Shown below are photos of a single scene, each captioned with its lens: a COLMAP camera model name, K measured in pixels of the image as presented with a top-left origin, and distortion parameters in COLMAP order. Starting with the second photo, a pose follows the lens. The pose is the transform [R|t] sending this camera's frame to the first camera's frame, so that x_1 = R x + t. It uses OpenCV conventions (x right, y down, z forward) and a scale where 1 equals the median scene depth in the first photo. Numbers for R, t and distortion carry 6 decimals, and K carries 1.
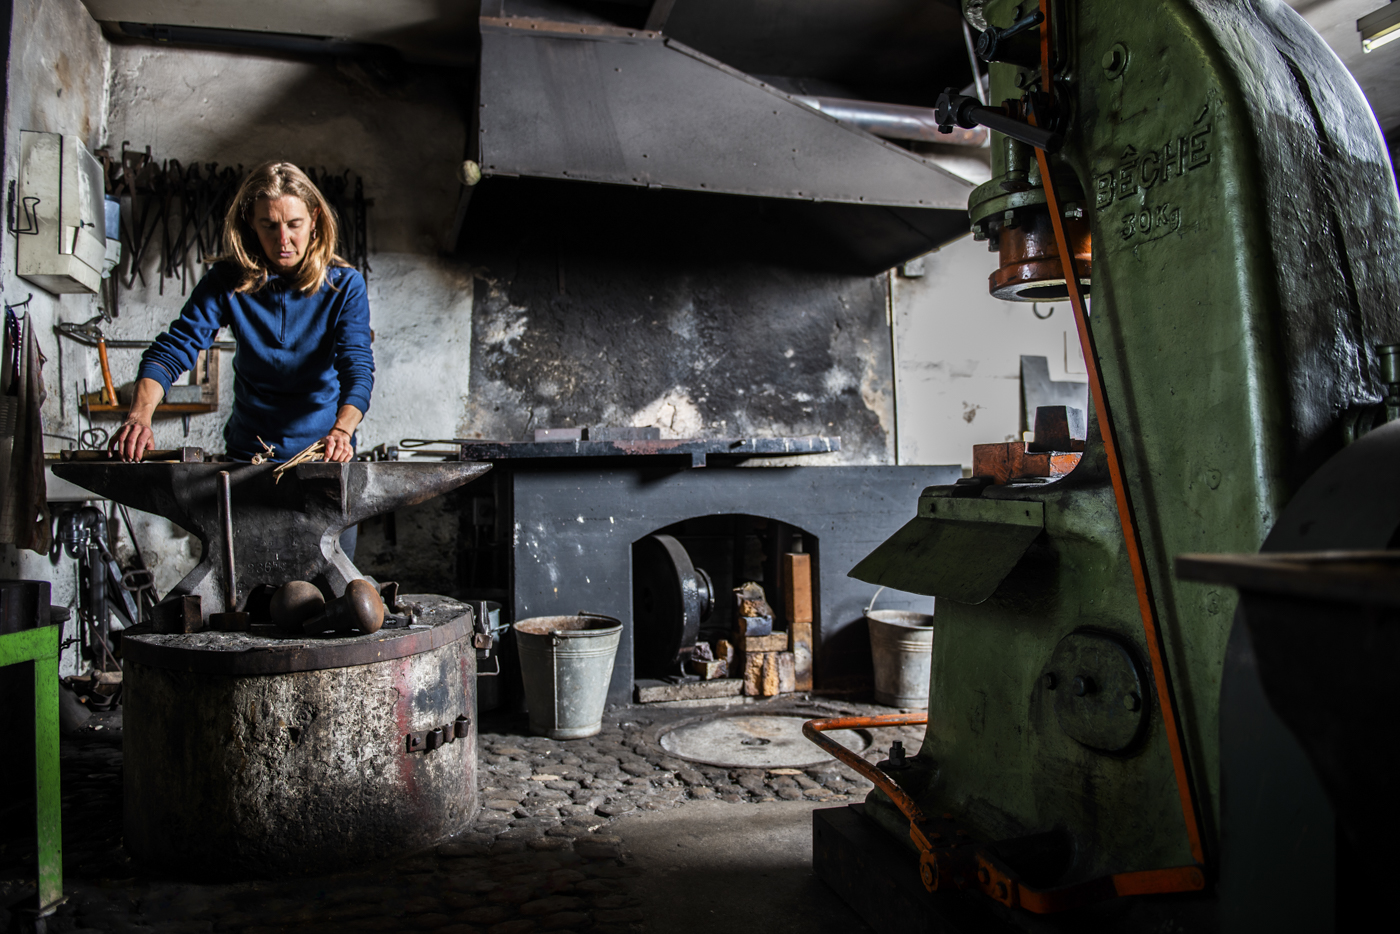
lens RADIAL K [[1007.0, 0, 688.0], [0, 1007.0, 461.9], [0, 0, 1]] dist [-0.046636, 0.000815]
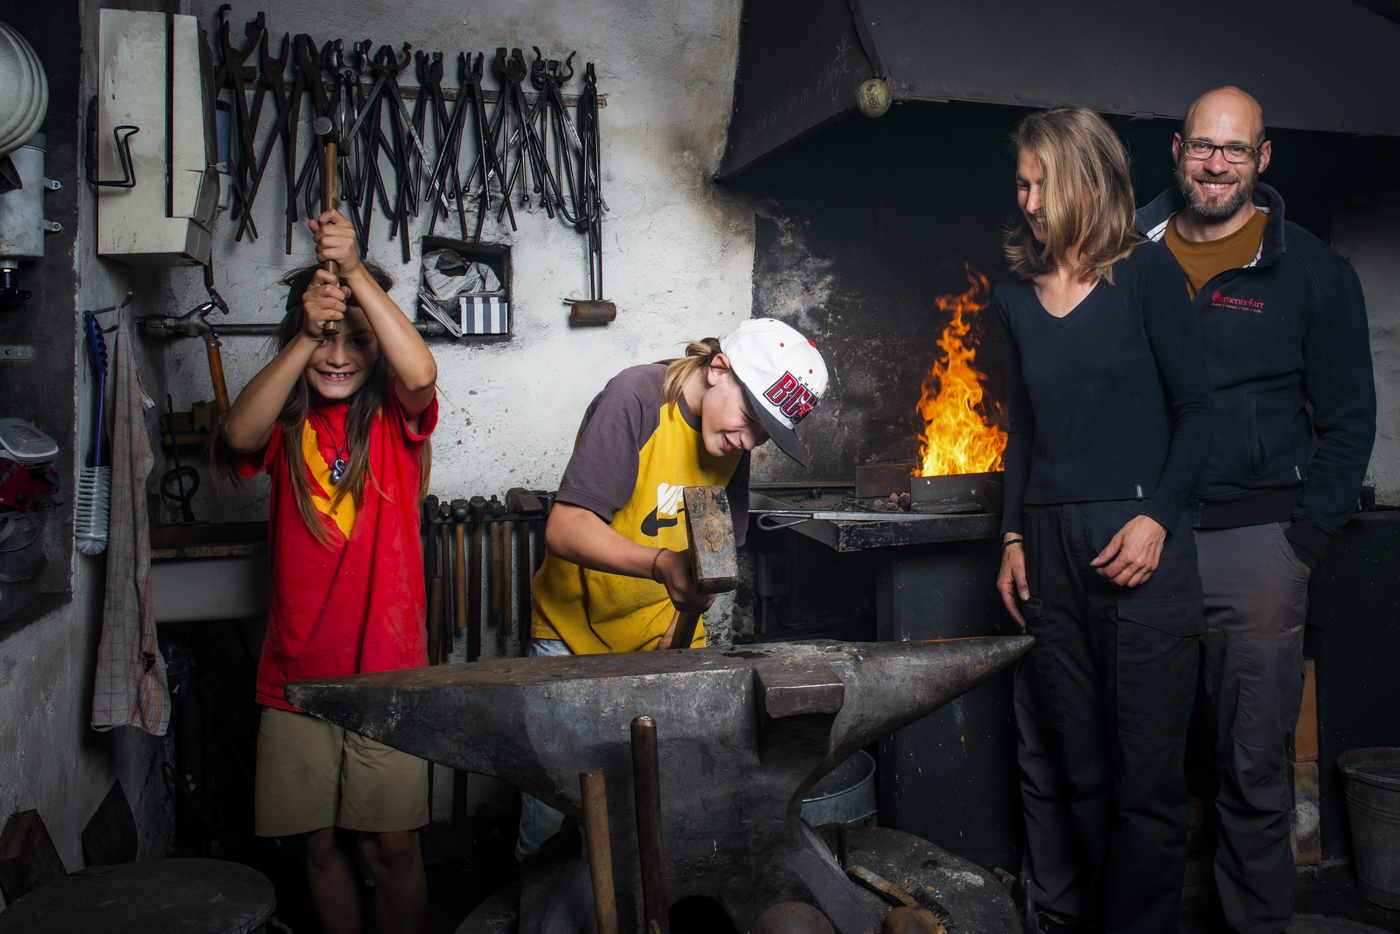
lens RADIAL K [[1268.4, 0, 831.2], [0, 1268.4, 369.3], [0, 0, 1]] dist [-0.040116, 0.000000]
pose [[0.998286, -0.003784, 0.058403, -0.249609], [0.002461, 0.999739, 0.022702, -0.119310], [-0.058474, -0.022520, 0.998035, 0.196357]]
